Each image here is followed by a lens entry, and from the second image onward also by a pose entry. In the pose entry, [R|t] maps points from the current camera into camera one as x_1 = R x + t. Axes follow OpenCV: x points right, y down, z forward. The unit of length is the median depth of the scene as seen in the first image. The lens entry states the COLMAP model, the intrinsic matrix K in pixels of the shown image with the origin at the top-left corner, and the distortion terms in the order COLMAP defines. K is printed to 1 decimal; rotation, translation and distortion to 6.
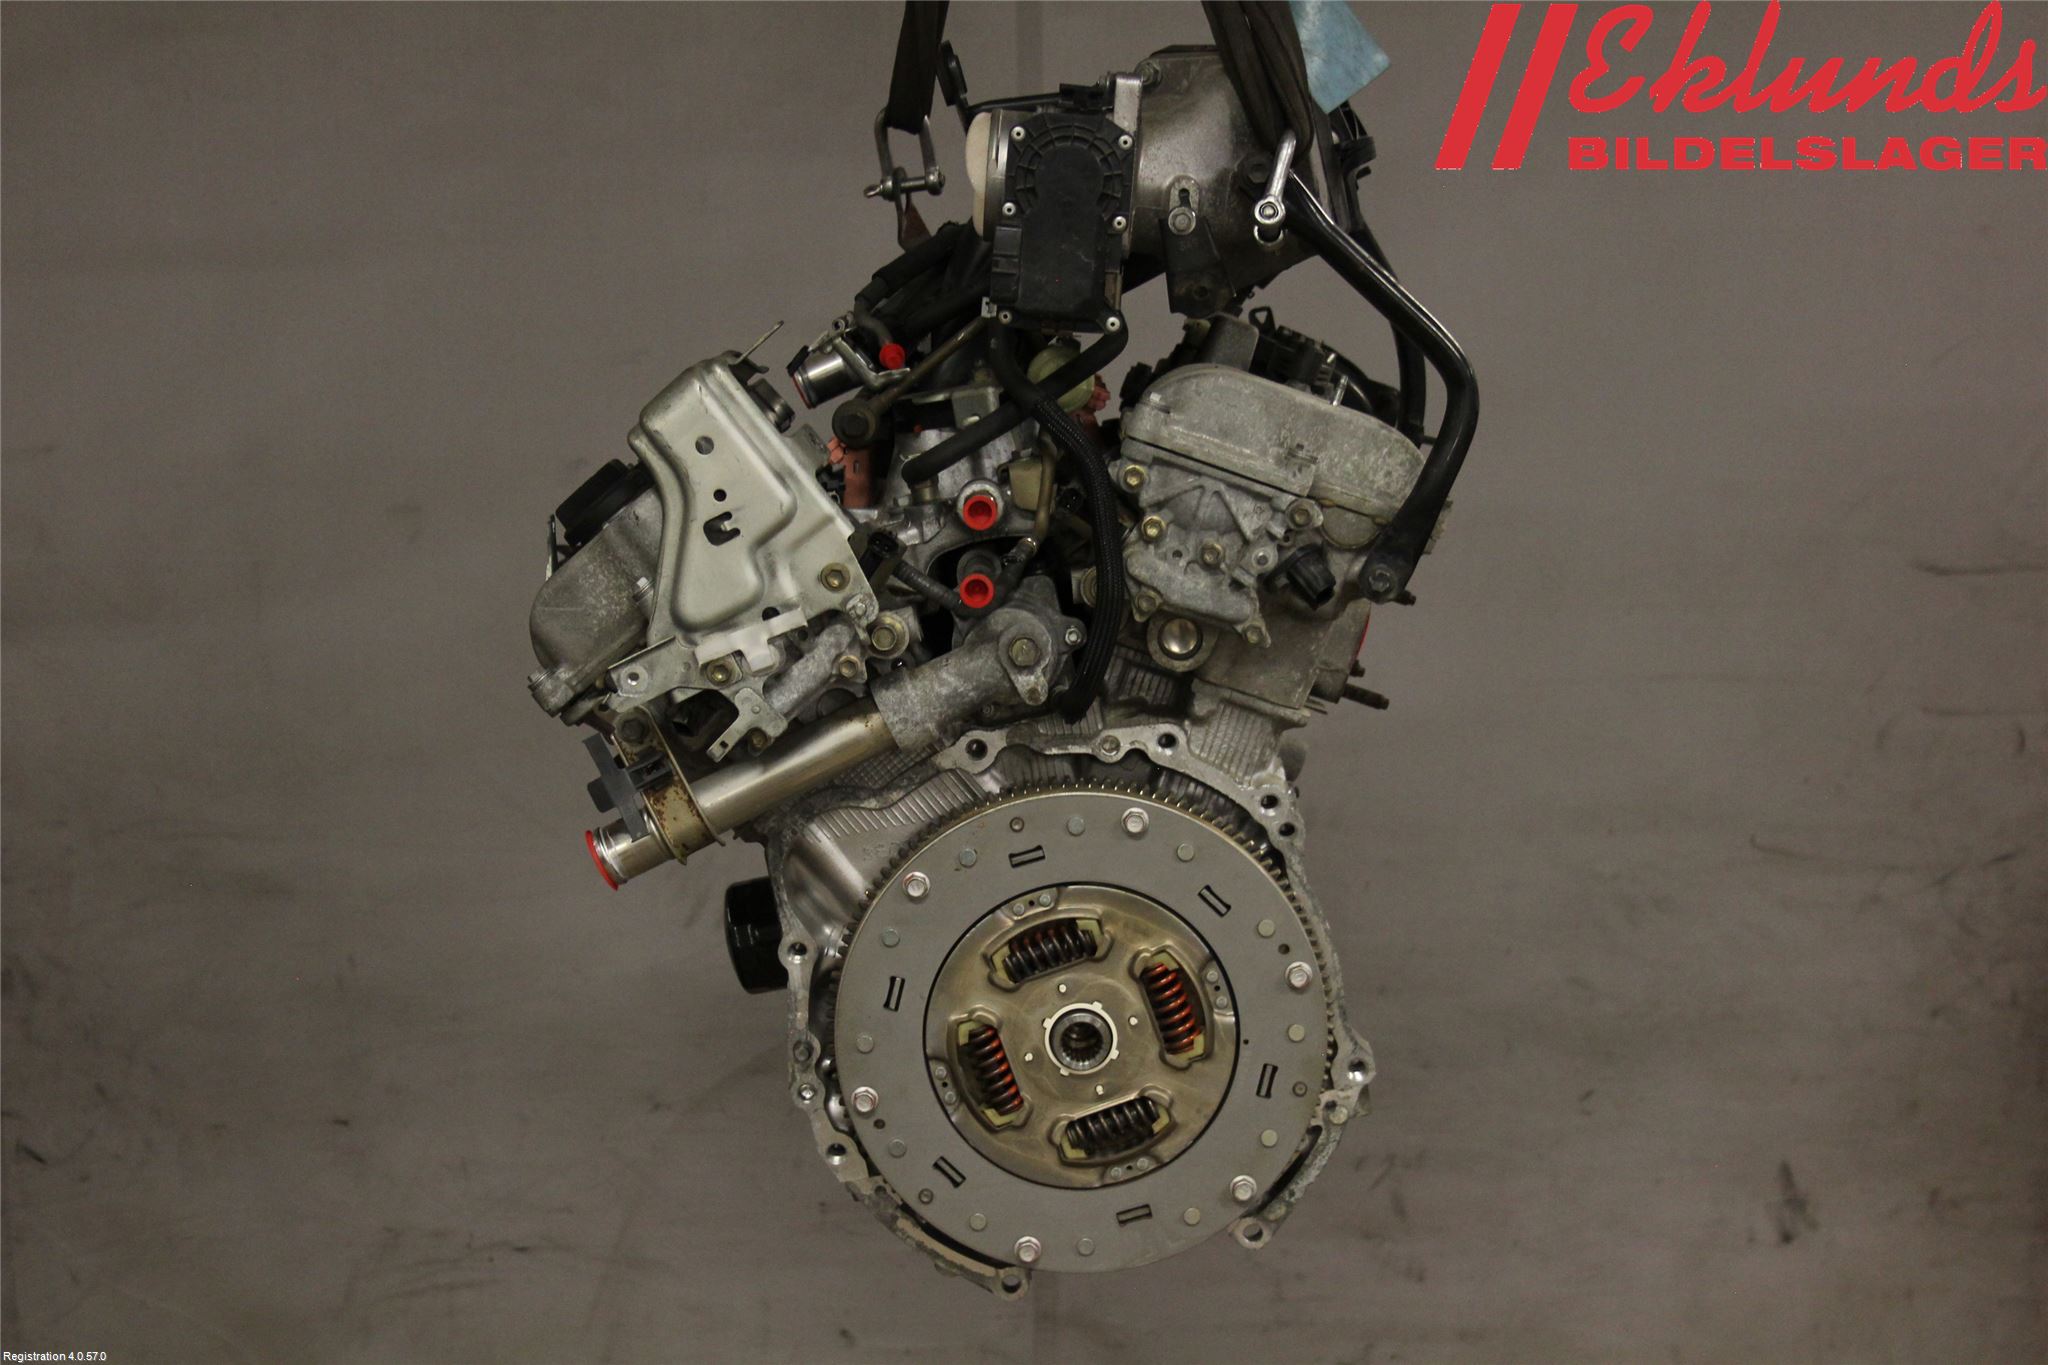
lens RADIAL K [[2242.7, 0, 1020.7], [0, 2242.7, 688.8], [0, 0, 1]] dist [-0.003318, 0.000000]
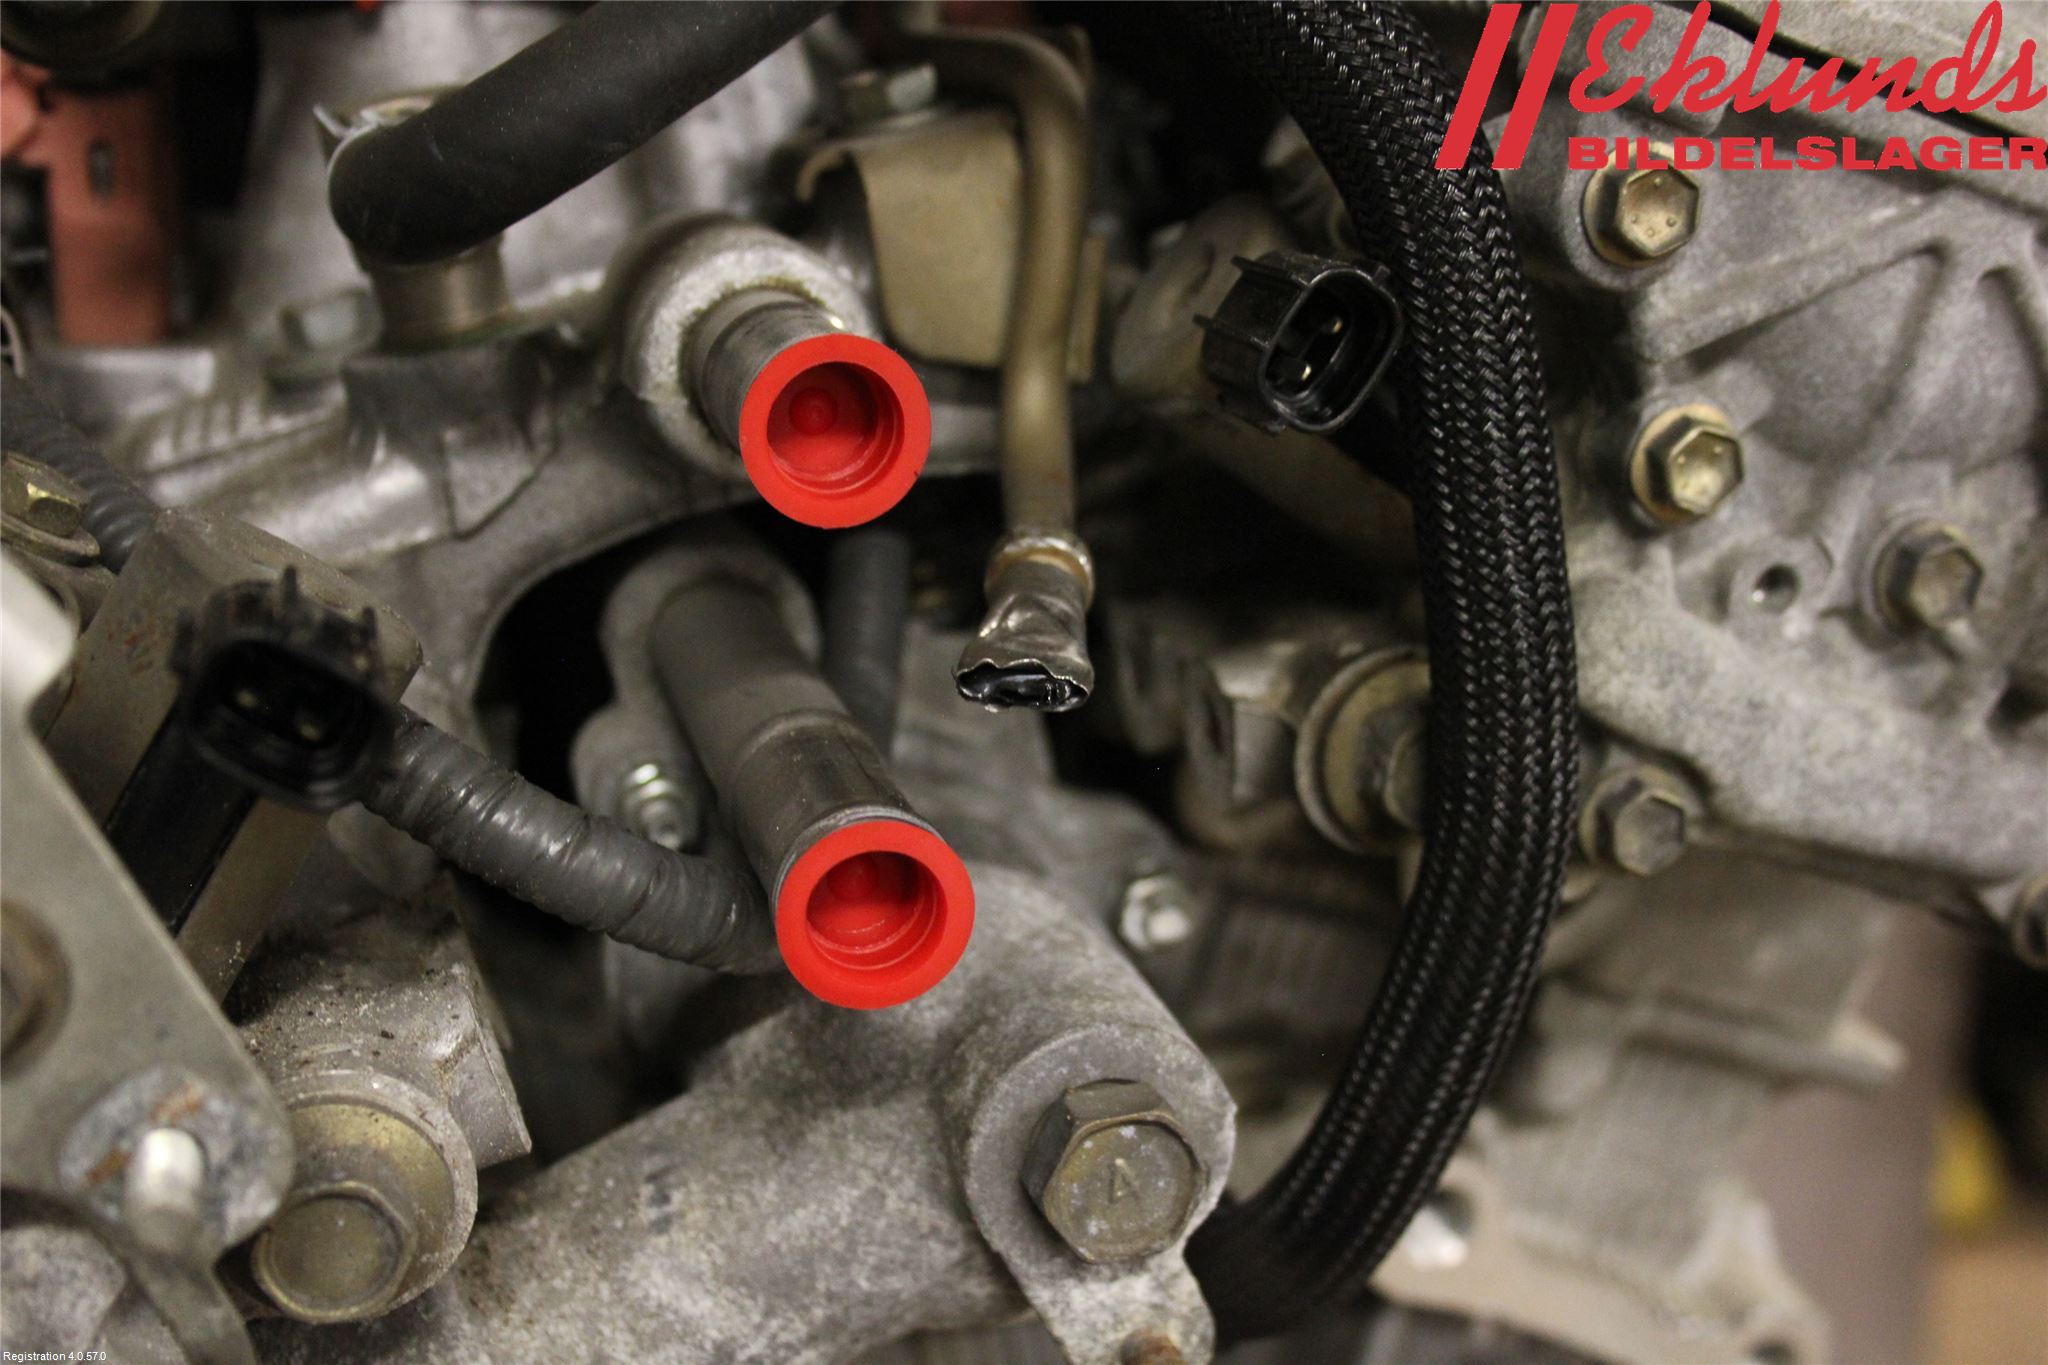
lens RADIAL K [[2316.7, 0, 1022.3], [0, 2316.7, 684.3], [0, 0, 1]] dist [-0.025585, -0.003369]
pose [[0.963116, -0.069795, 0.259876, -0.051654], [0.036898, 0.990908, 0.129383, -0.080598], [-0.266543, -0.115022, 0.956935, 0.814311]]
